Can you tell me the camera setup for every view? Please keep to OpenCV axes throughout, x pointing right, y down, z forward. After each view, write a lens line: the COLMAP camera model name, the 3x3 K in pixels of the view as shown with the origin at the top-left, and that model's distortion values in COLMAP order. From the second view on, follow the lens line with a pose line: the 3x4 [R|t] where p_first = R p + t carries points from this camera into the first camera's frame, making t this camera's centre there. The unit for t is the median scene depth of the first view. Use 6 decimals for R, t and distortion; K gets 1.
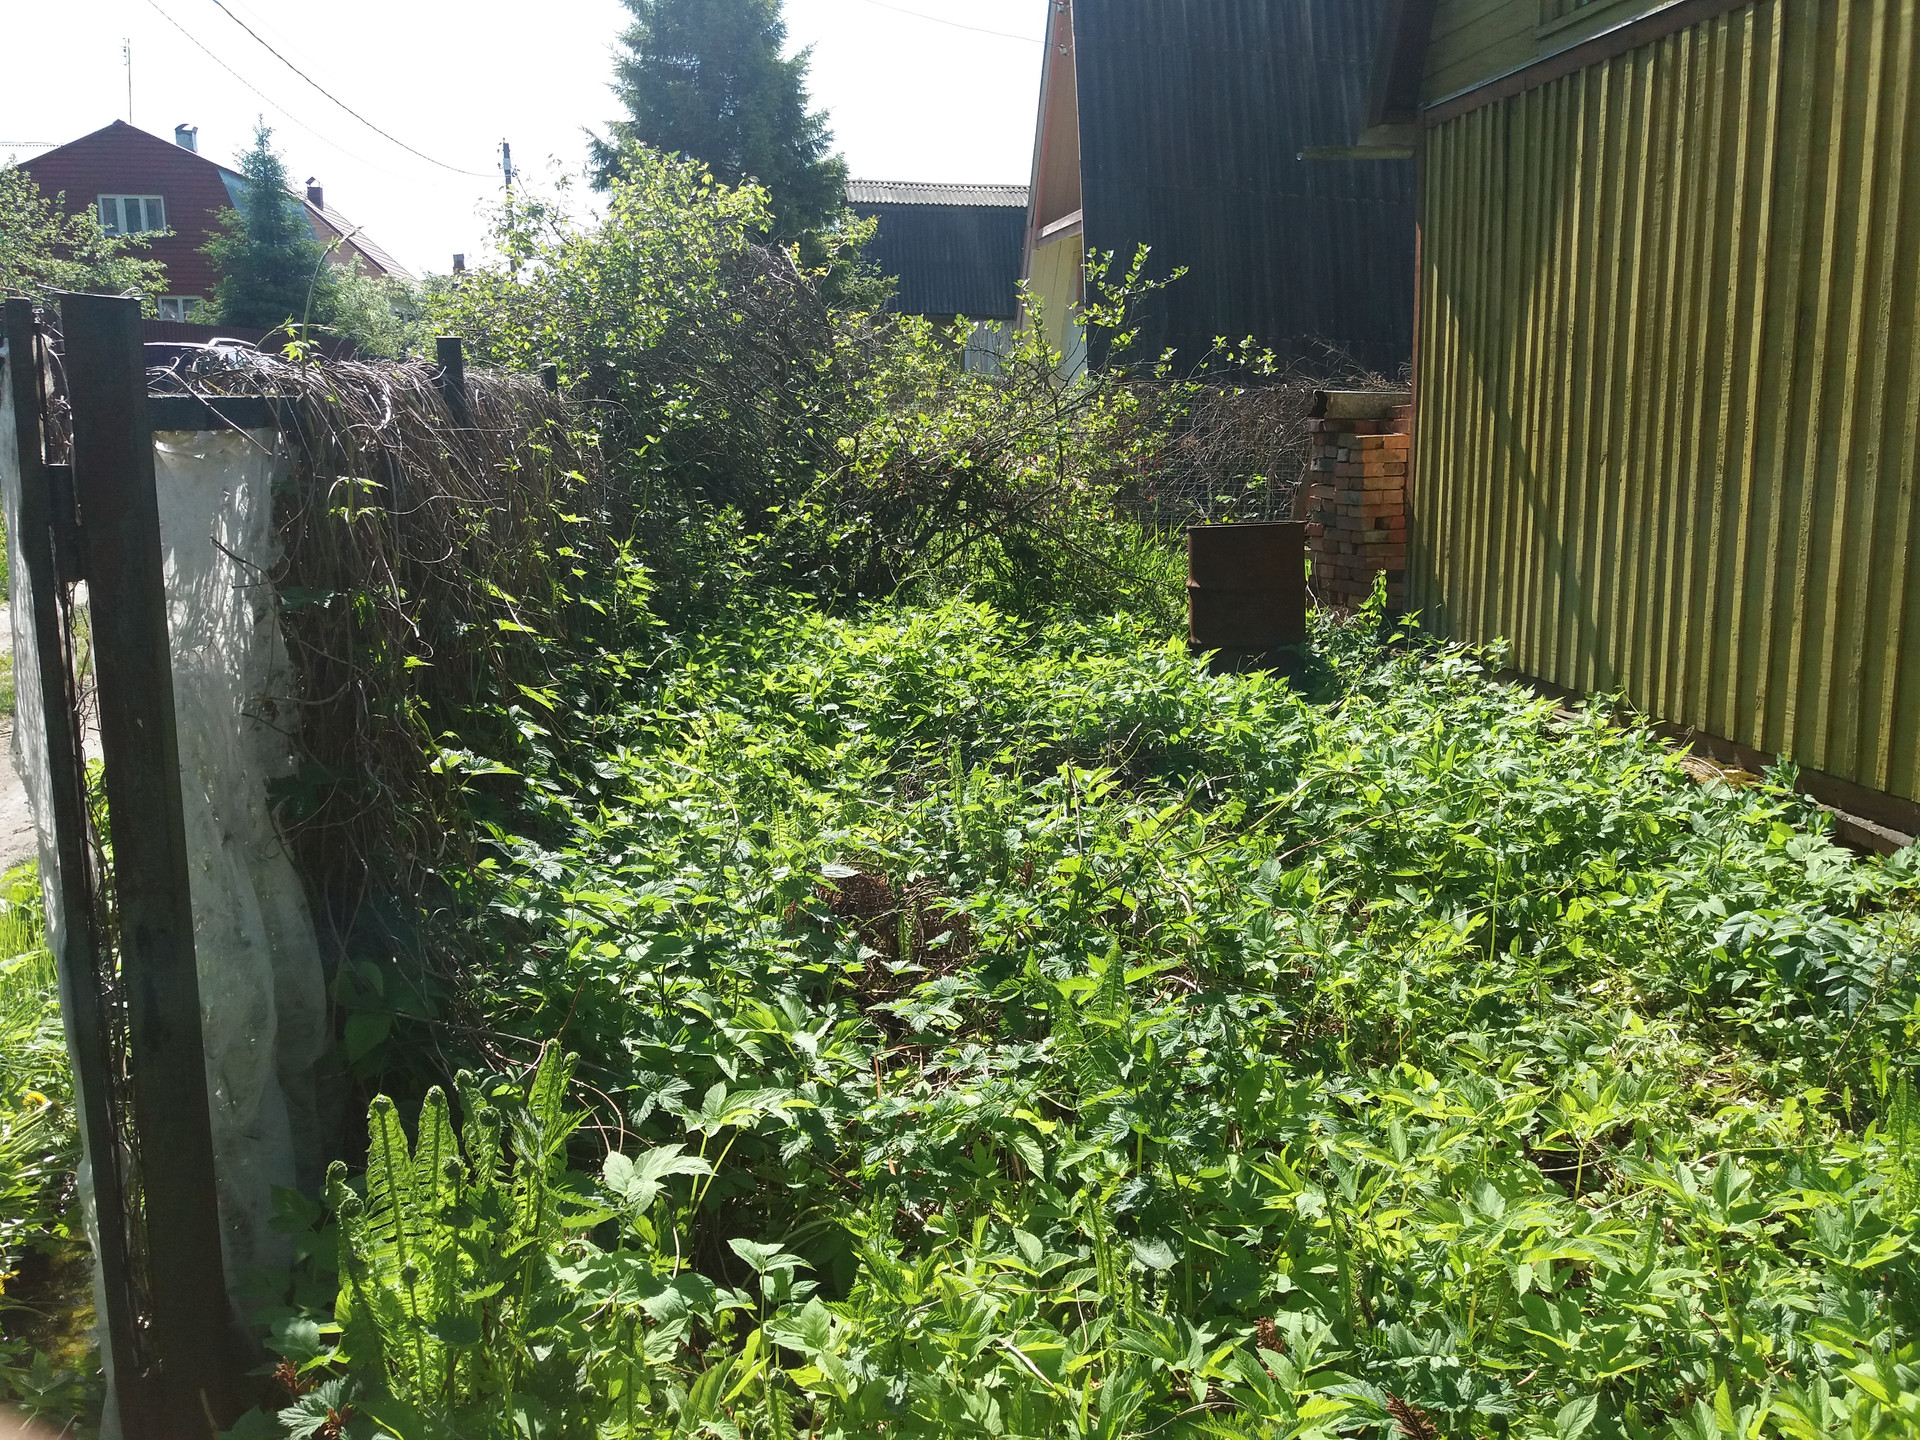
lens RADIAL K [[1598.0, 0, 960.0], [0, 1598.0, 720.0], [0, 0, 1]] dist [-0.001684, -0.001484]
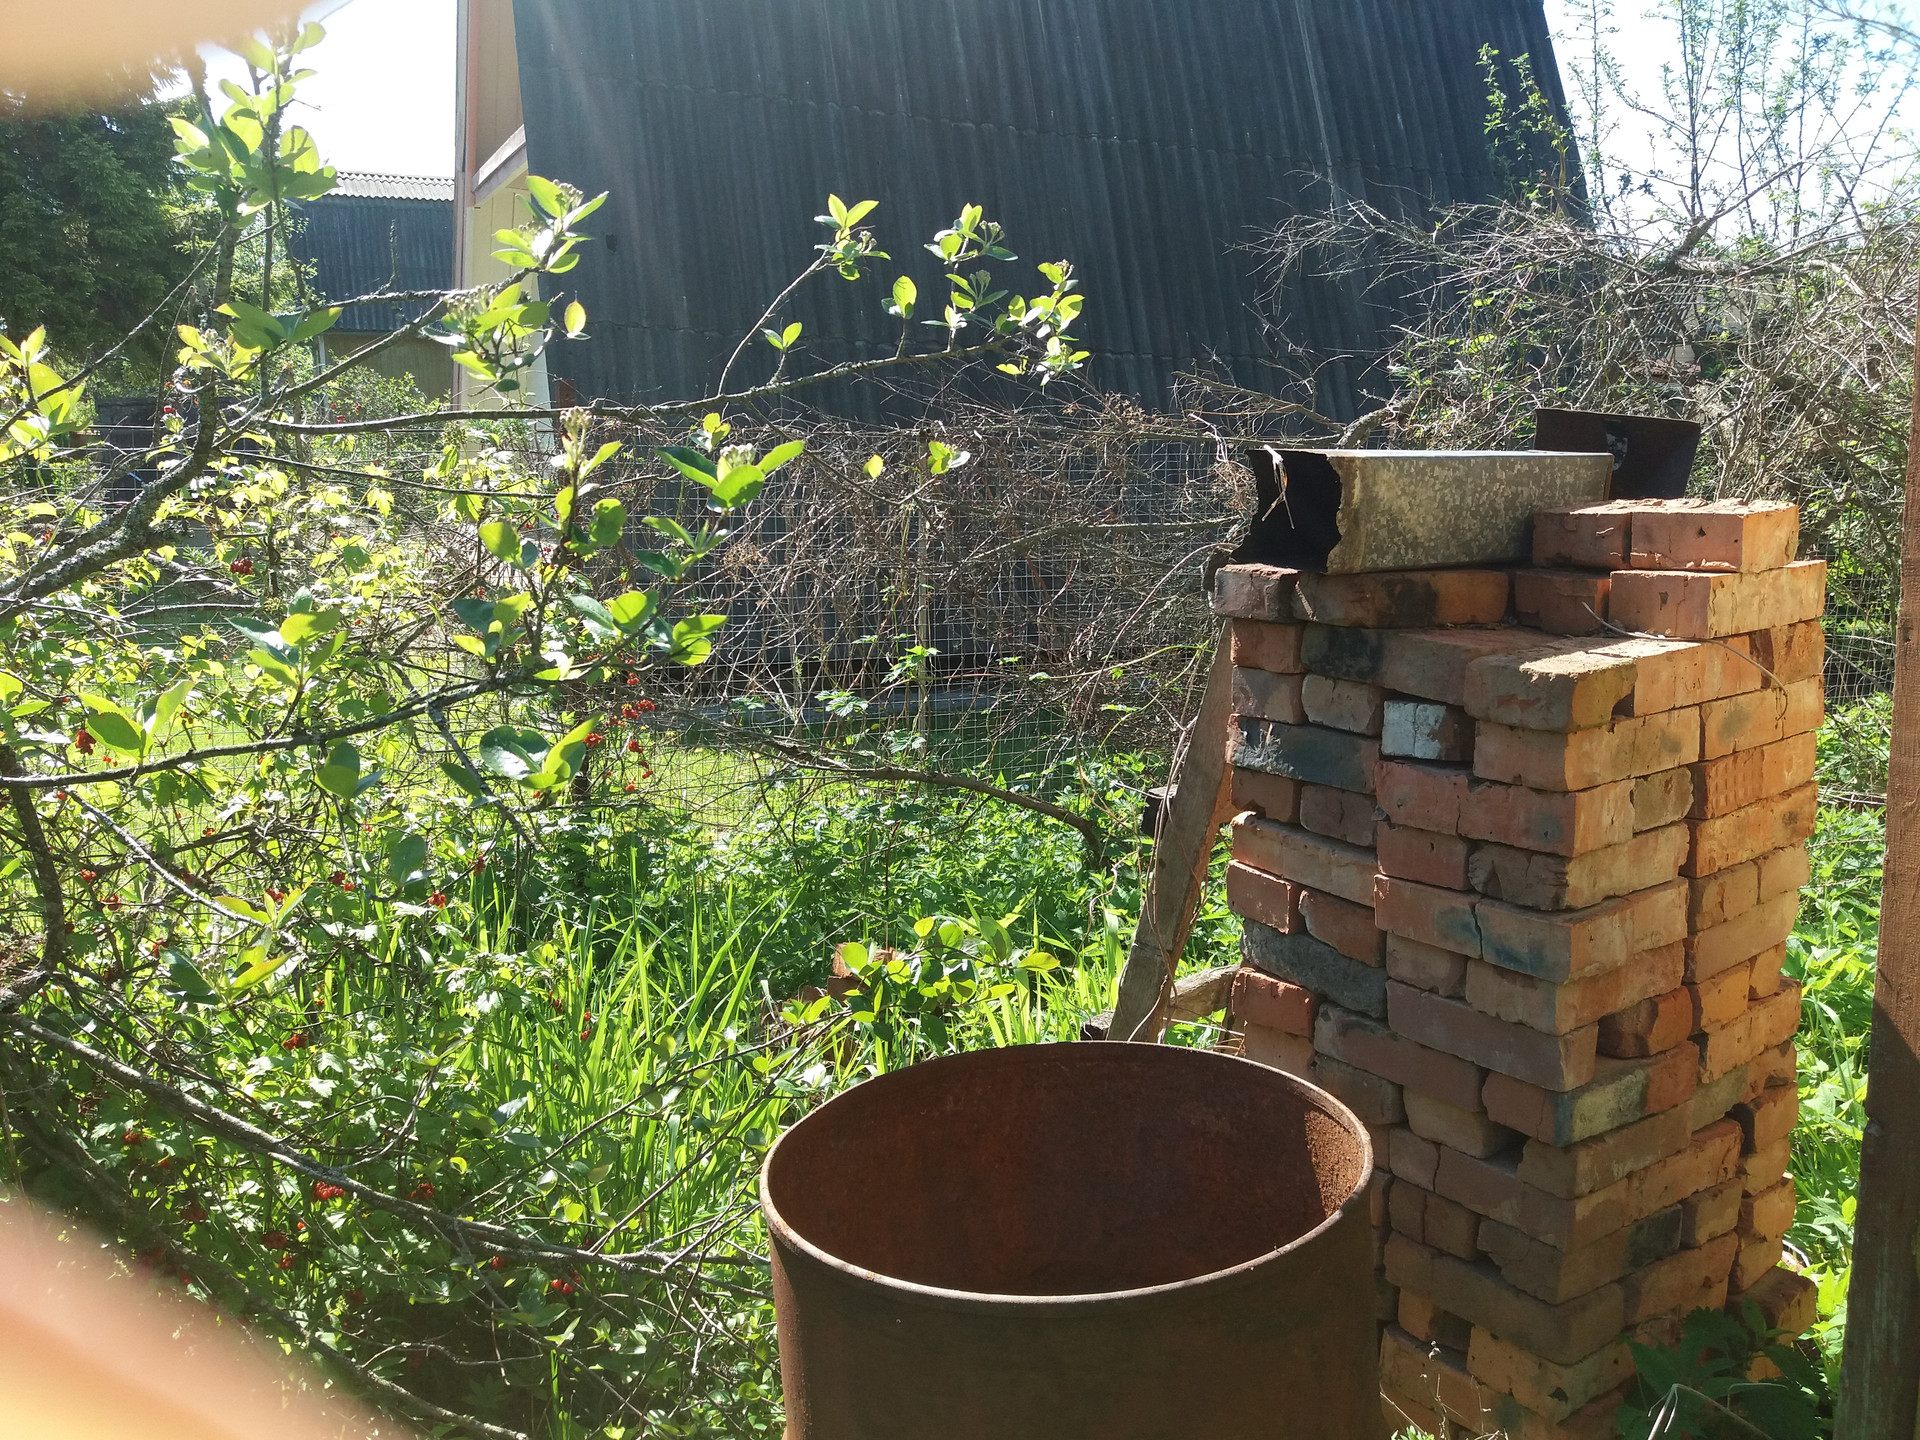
lens RADIAL K [[1598.0, 0, 960.0], [0, 1598.0, 720.0], [0, 0, 1]] dist [-0.001684, -0.001484]
pose [[0.961044, -0.058419, 0.270152, 0.115168], [0.063612, 0.997919, -0.010498, -0.167211], [-0.268977, 0.027274, 0.962760, 0.790495]]
